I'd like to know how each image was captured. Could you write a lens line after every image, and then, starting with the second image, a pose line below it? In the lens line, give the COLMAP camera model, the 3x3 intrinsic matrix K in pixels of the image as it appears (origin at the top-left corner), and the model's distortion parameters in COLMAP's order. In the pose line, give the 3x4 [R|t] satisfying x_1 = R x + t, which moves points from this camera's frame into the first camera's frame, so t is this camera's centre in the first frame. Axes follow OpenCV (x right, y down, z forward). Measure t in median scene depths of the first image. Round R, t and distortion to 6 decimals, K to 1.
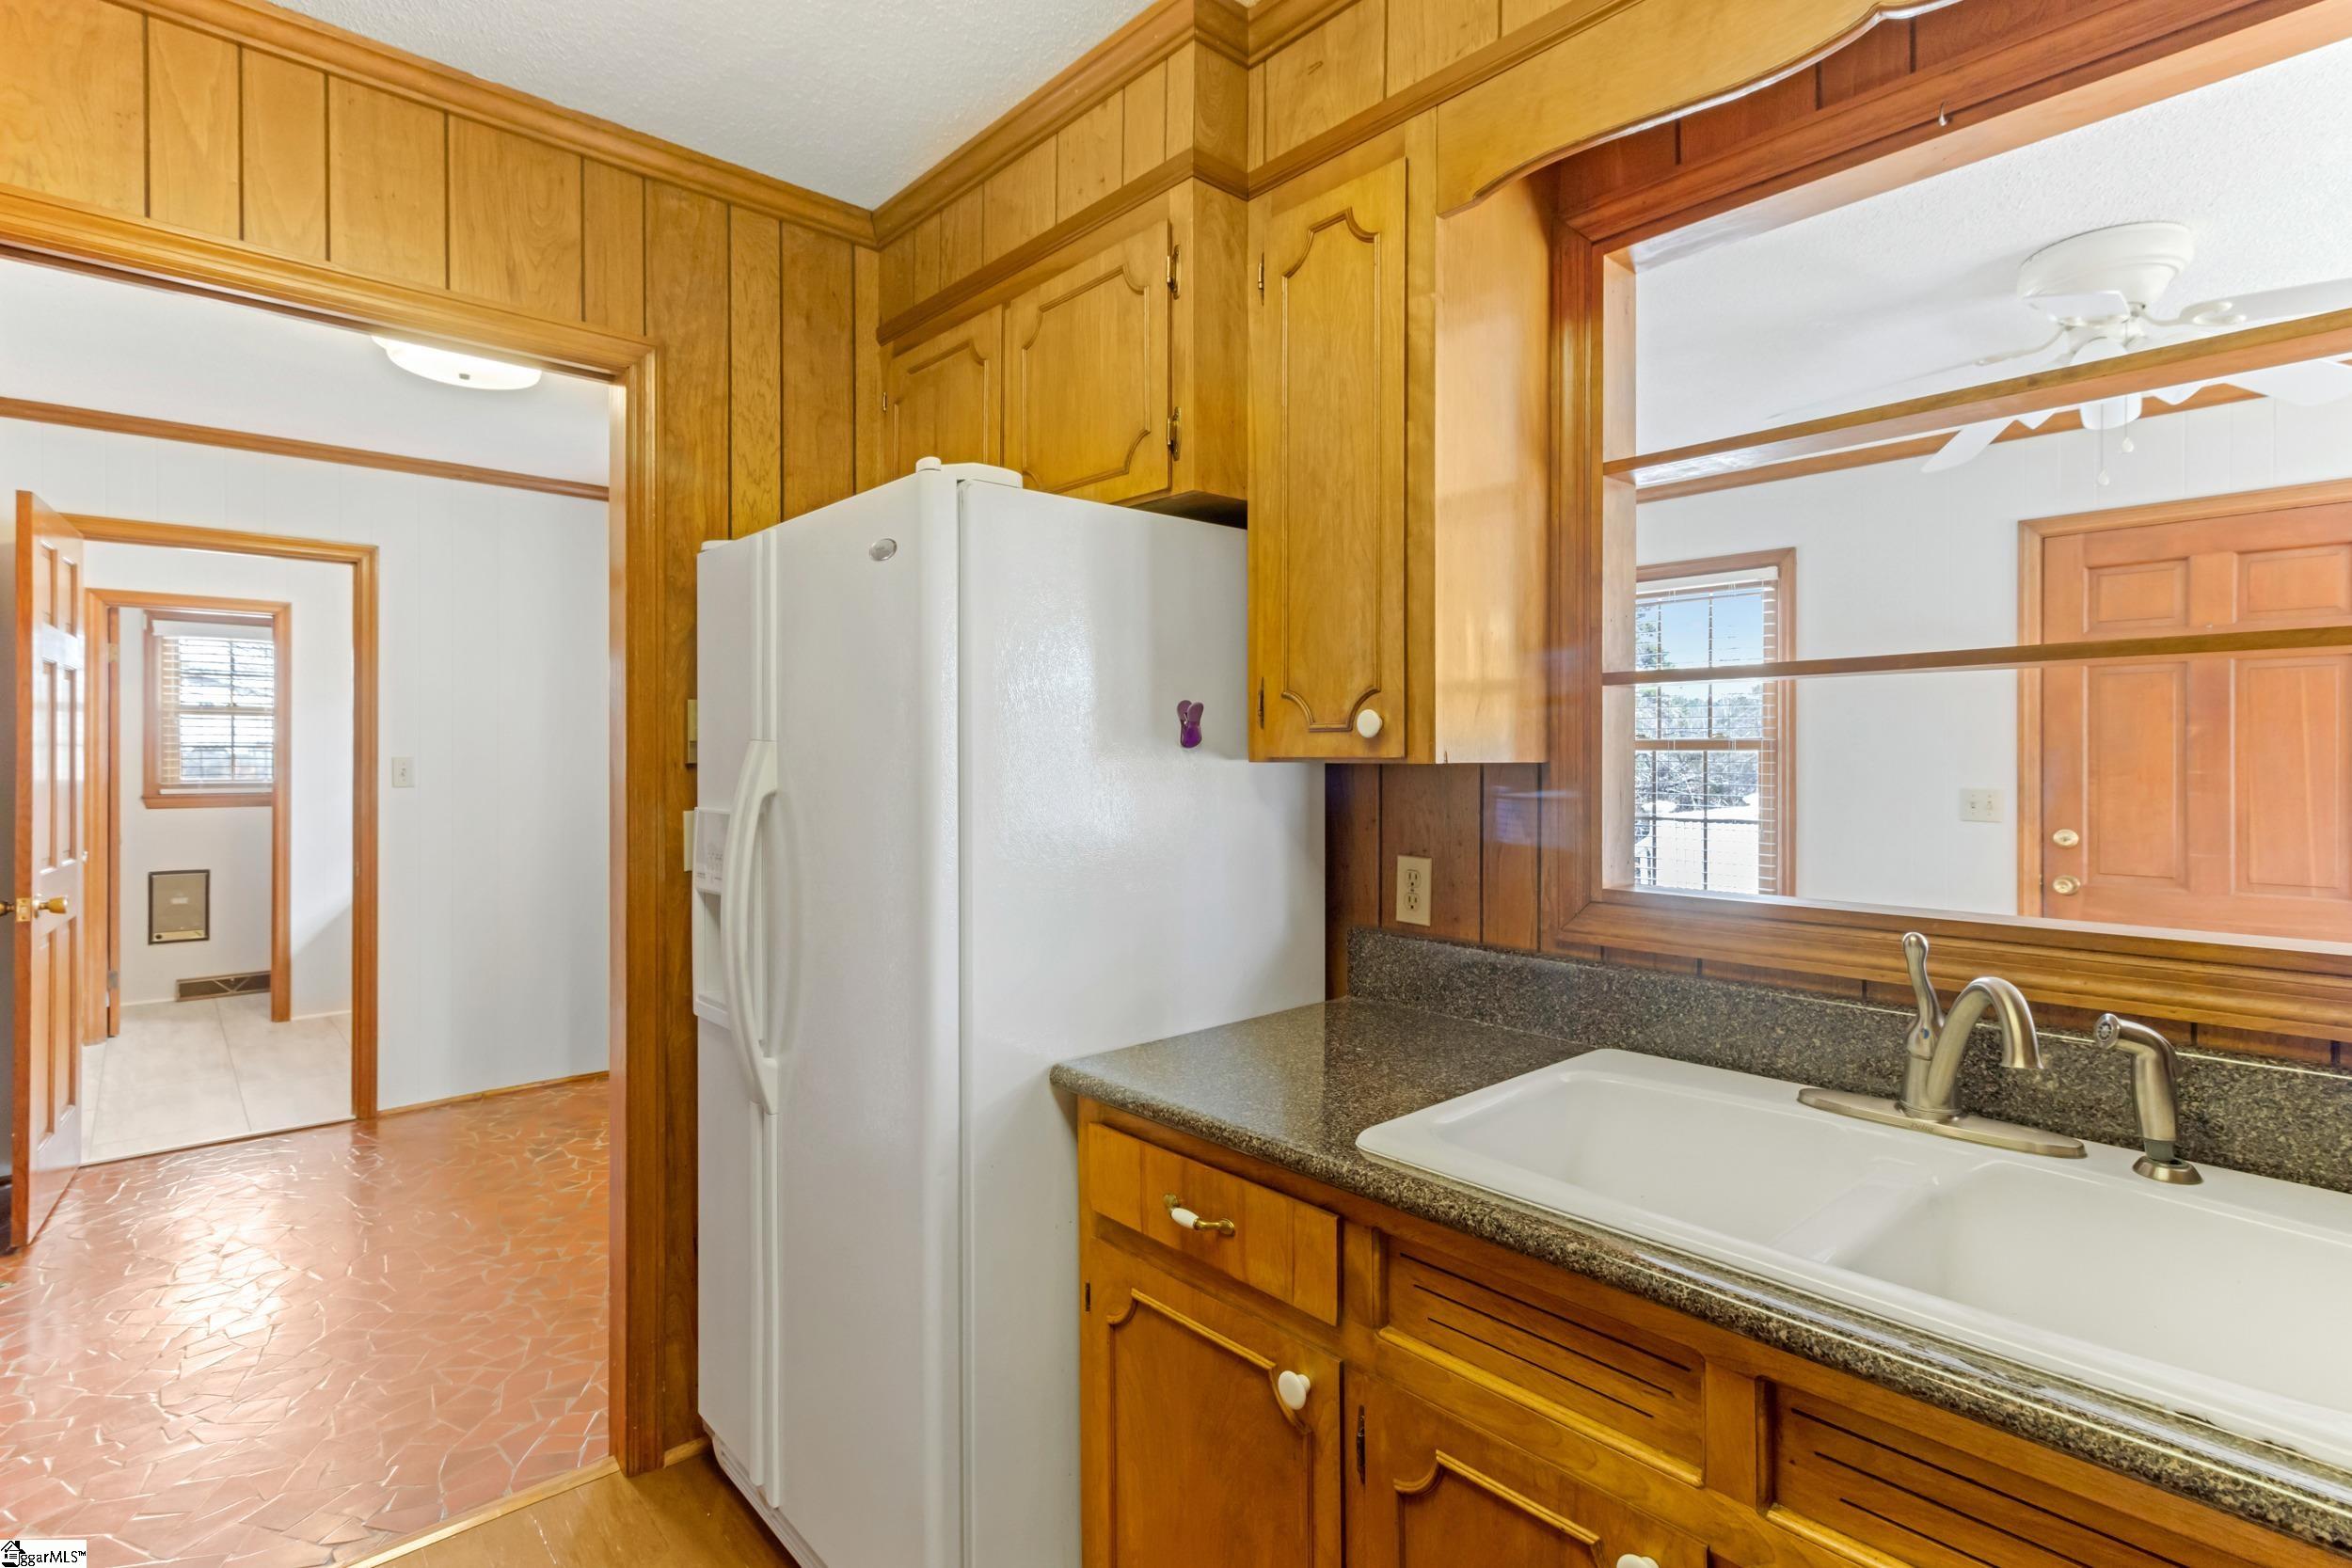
lens RADIAL K [[1161.3, 0, 1194.6], [0, 1161.3, 762.2], [0, 0, 1]] dist [-0.001307, -0.000618]
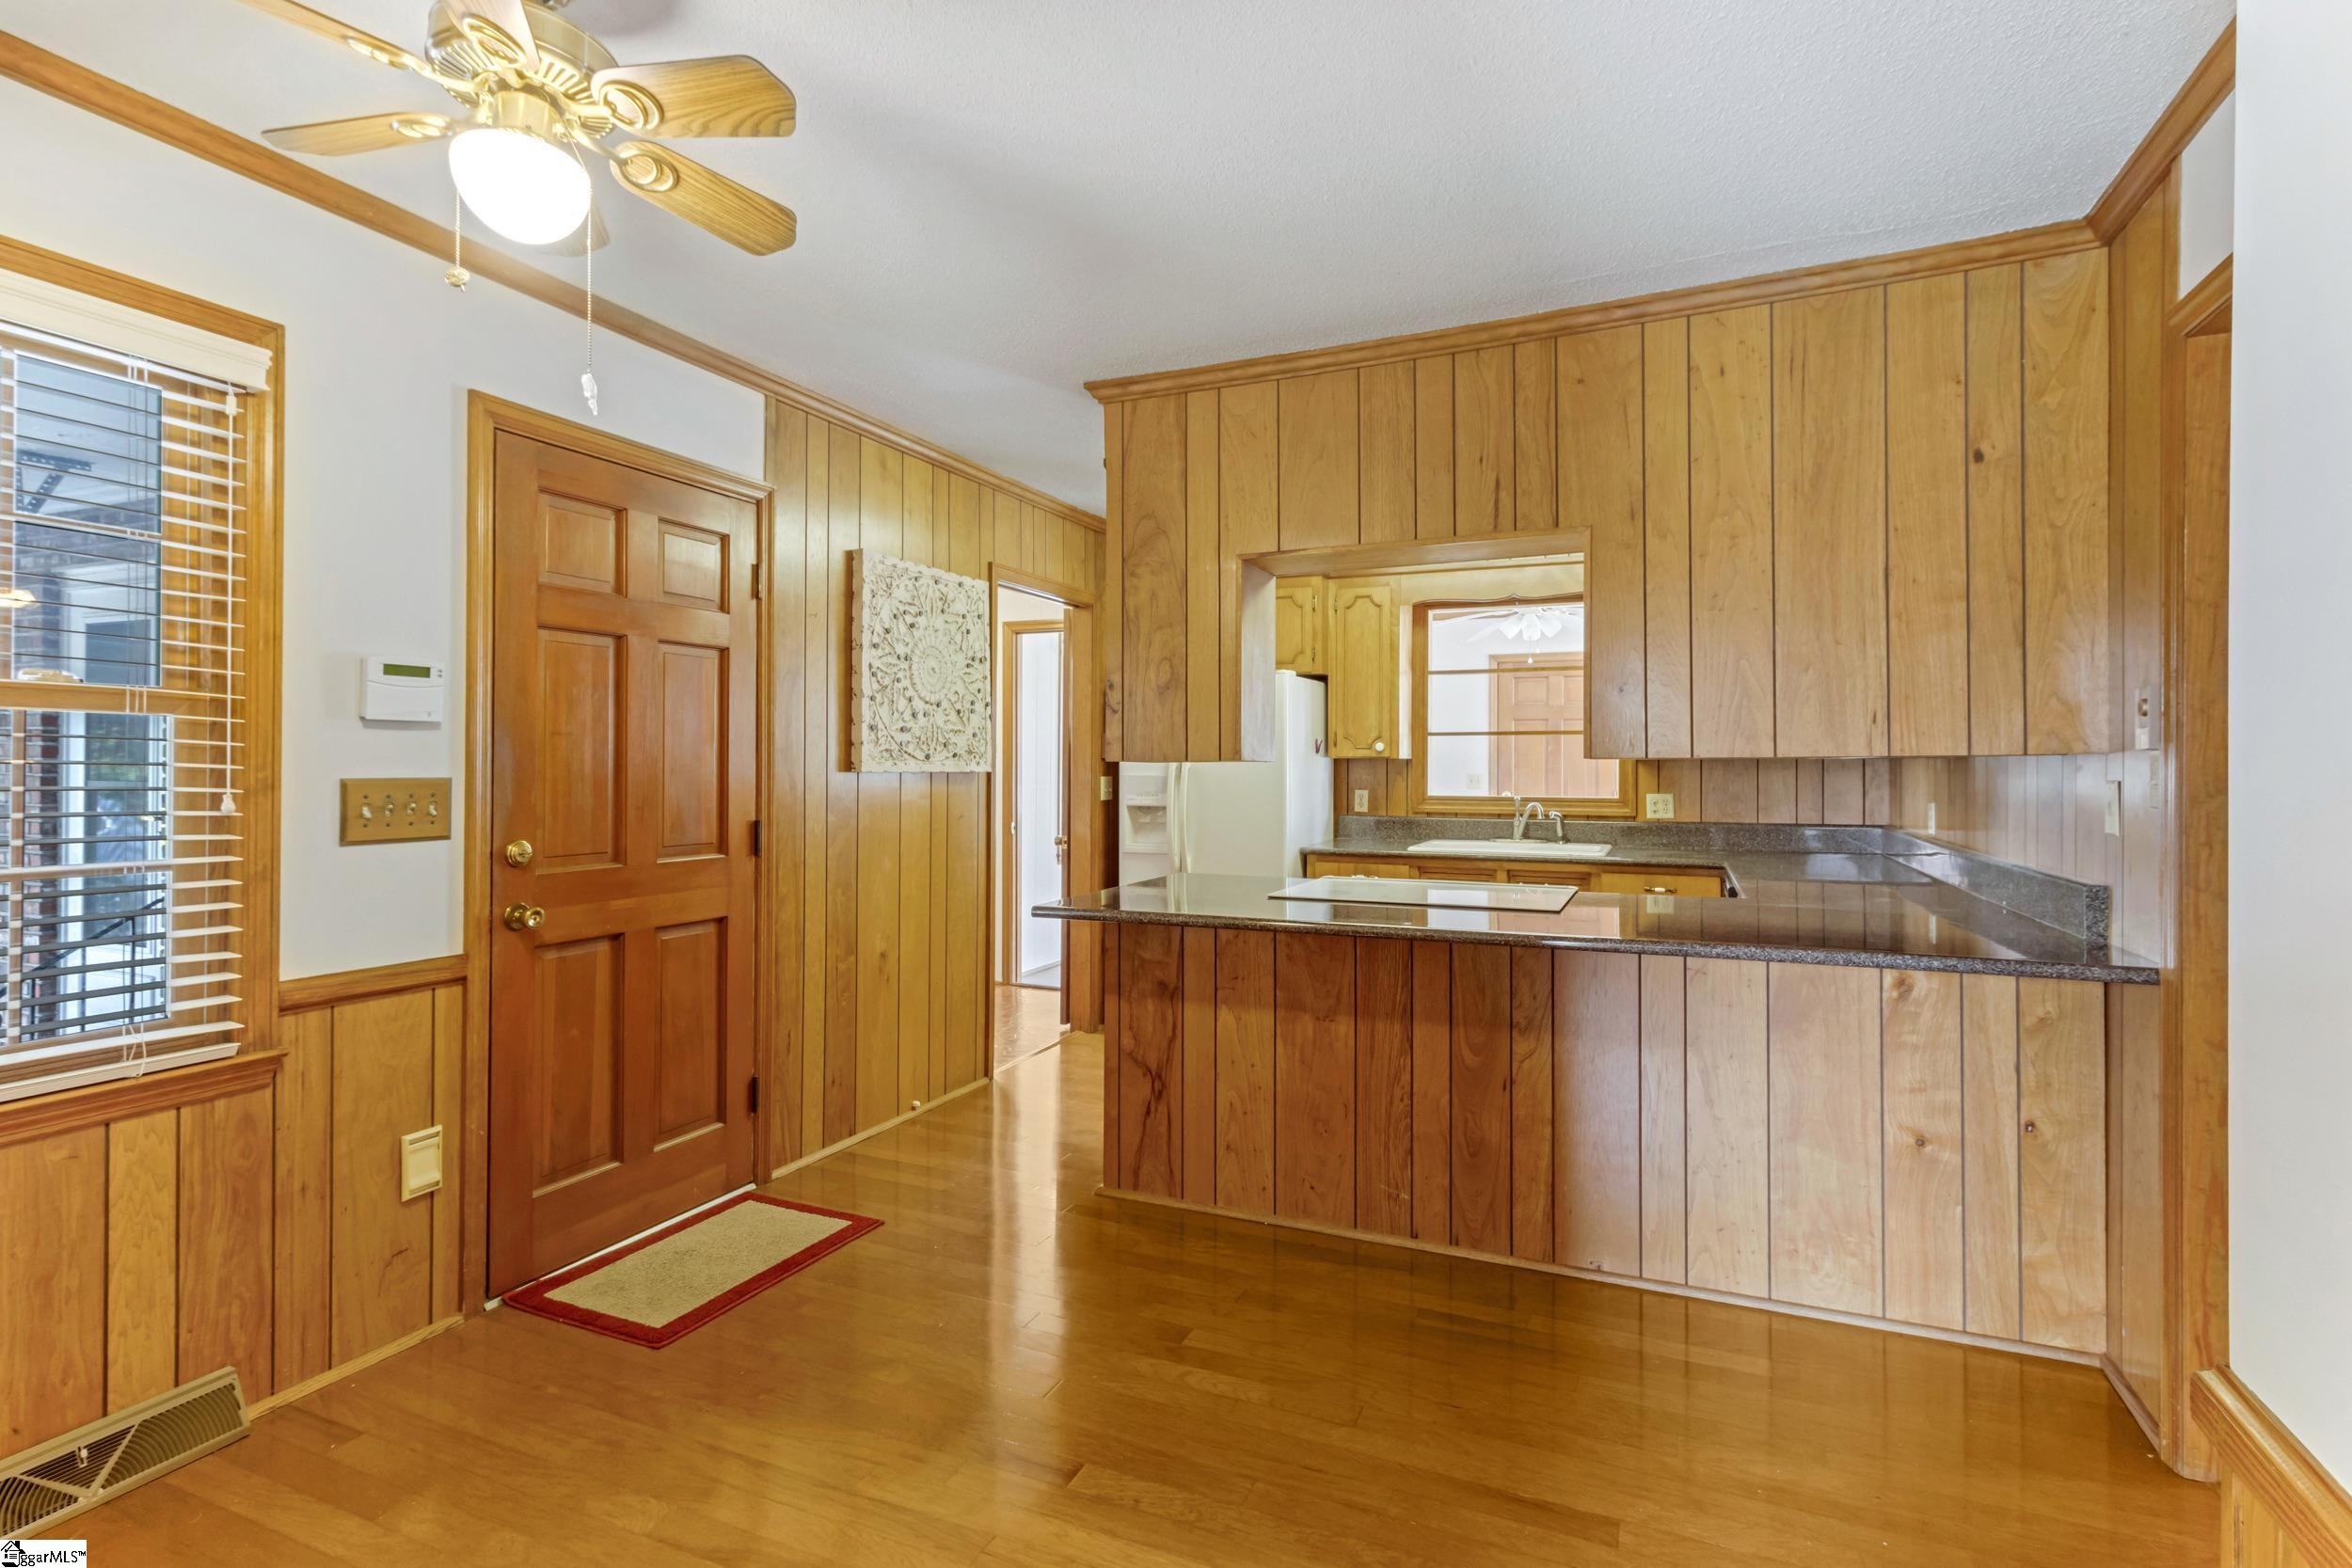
lens RADIAL K [[1161.3, 0, 1169.8], [0, 1161.3, 774.6], [0, 0, 1]] dist [-0.001307, -0.000618]
pose [[0.908925, 0.001854, 0.416955, -1.766984], [0.000023, 0.999990, -0.004496, 0.062857], [-0.416959, 0.004096, 0.908916, -1.797263]]
